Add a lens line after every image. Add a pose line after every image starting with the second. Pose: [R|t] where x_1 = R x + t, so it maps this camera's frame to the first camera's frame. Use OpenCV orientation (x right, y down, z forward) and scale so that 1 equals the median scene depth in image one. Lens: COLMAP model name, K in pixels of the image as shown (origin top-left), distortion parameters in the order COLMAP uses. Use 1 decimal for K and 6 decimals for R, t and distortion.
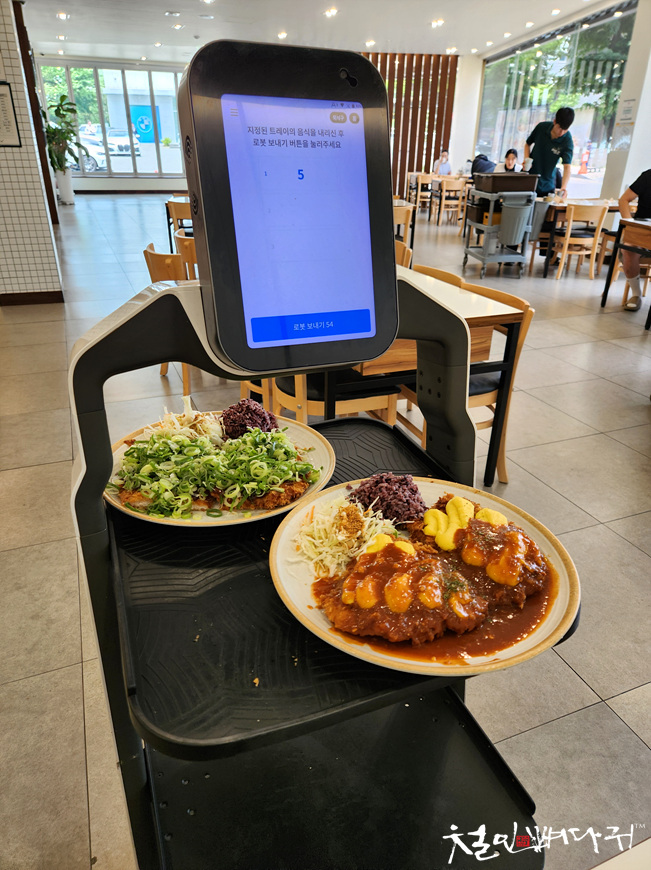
lens RADIAL K [[589.4, 0, 330.2], [0, 589.4, 433.9], [0, 0, 1]] dist [0.051129, -0.037601]
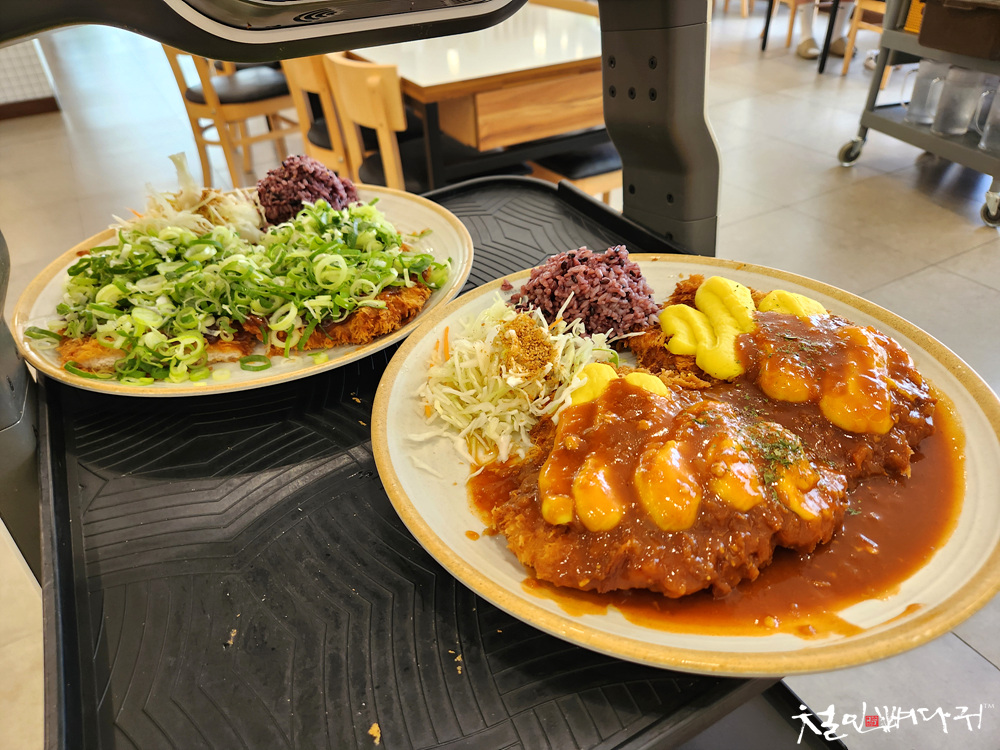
lens RADIAL K [[677.5, 0, 494.5], [0, 677.5, 383.1], [0, 0, 1]] dist [0.051129, -0.037601]
pose [[0.990777, -0.121755, 0.059475, -0.022329], [0.108922, 0.976695, 0.184940, 0.052631], [-0.080606, -0.176756, 0.980948, 0.326917]]
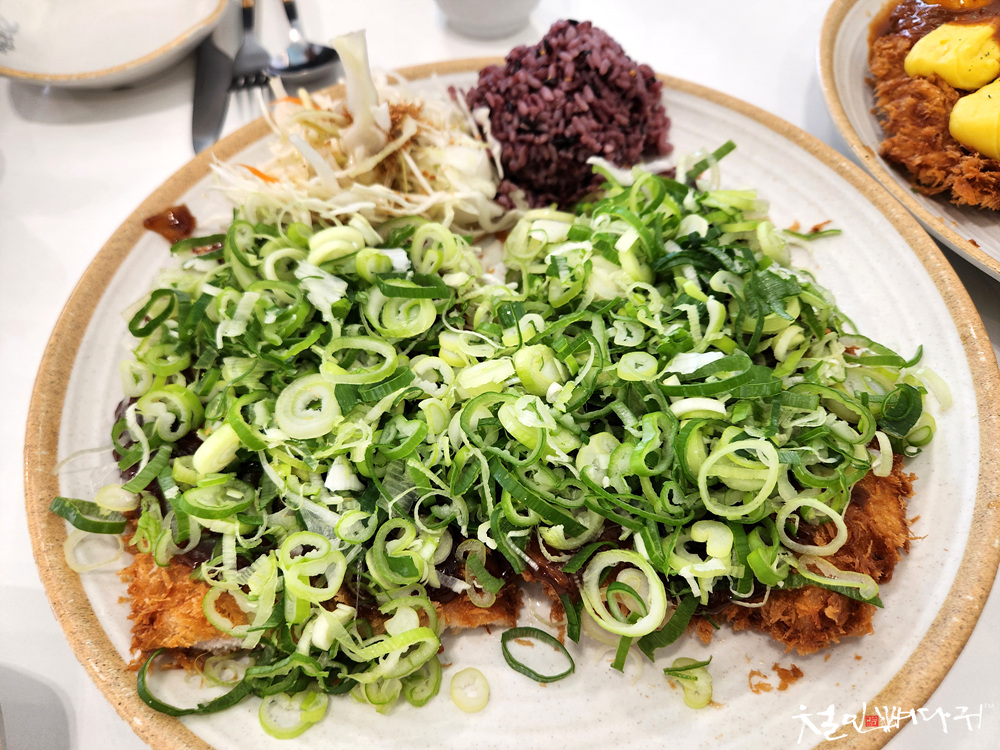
lens RADIAL K [[677.5, 0, 496.4], [0, 677.5, 373.1], [0, 0, 1]] dist [0.051129, -0.037601]
pose [[0.998683, -0.000383, -0.051313, -0.163578], [0.025544, 0.870974, 0.490664, -0.075258], [0.044504, -0.491329, 0.869837, 0.677293]]
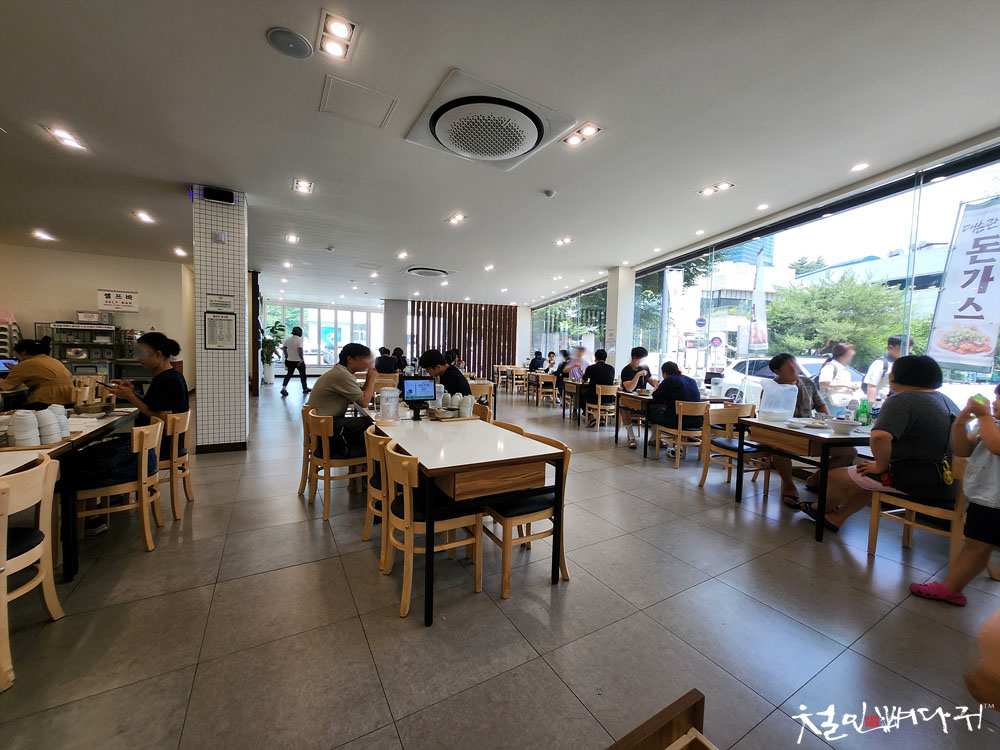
lens RADIAL K [[392.3, 0, 500.1], [0, 392.3, 375.5], [0, 0, 1]] dist [0.002995, -0.000283]
pose [[0.990808, 0.000121, 0.135279, 0.081700], [0.050931, 0.926090, -0.373851, -0.053451], [-0.125326, 0.377304, 0.917570, 0.123844]]
